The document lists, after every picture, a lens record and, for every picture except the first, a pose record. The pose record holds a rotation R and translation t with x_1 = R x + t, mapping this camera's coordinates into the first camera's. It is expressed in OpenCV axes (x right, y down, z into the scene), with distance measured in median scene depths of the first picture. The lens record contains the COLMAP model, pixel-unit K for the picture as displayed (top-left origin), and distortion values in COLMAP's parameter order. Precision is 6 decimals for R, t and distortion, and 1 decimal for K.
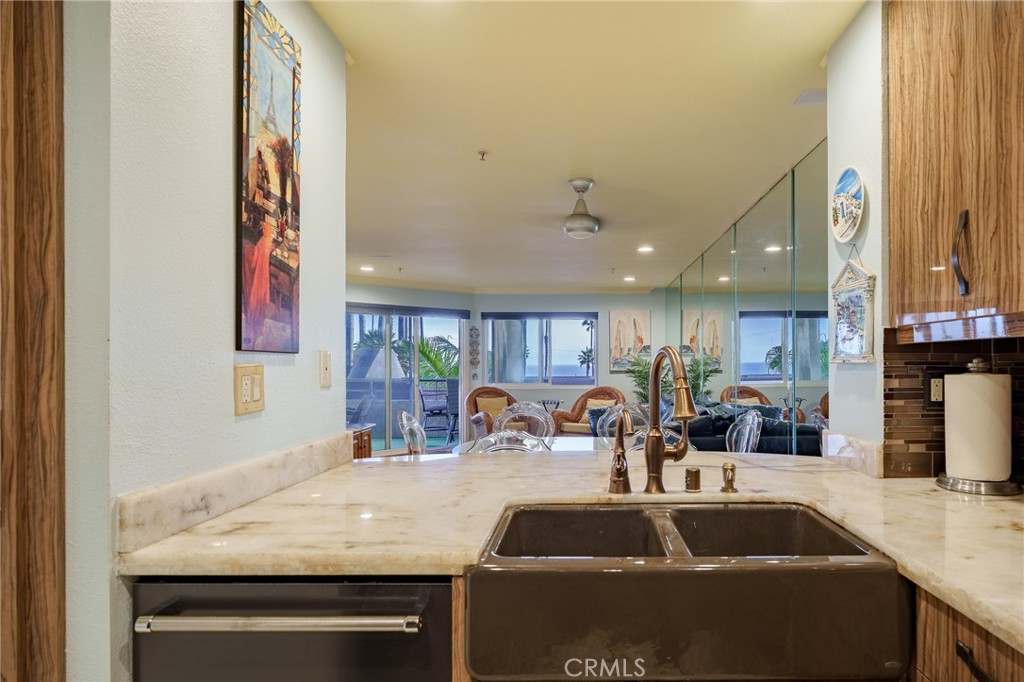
lens RADIAL K [[592.6, 0, 591.7], [0, 592.6, 365.5], [0, 0, 1]] dist [-0.003153, -0.000437]
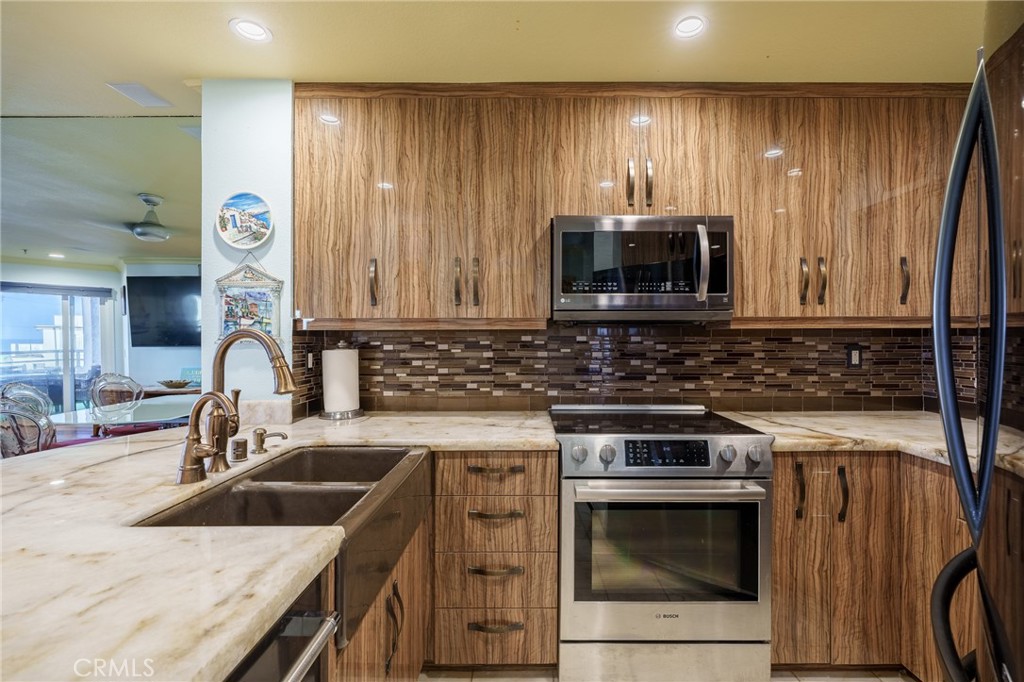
lens RADIAL K [[469.3, 0, 535.2], [0, 469.3, 342.0], [0, 0, 1]] dist [-0.010071, 0.004149]
pose [[-0.001459, -0.007254, 0.999973, -0.711755], [0.006053, 0.999955, 0.007263, -0.012626], [-0.999981, 0.006064, -0.001415, 0.454427]]
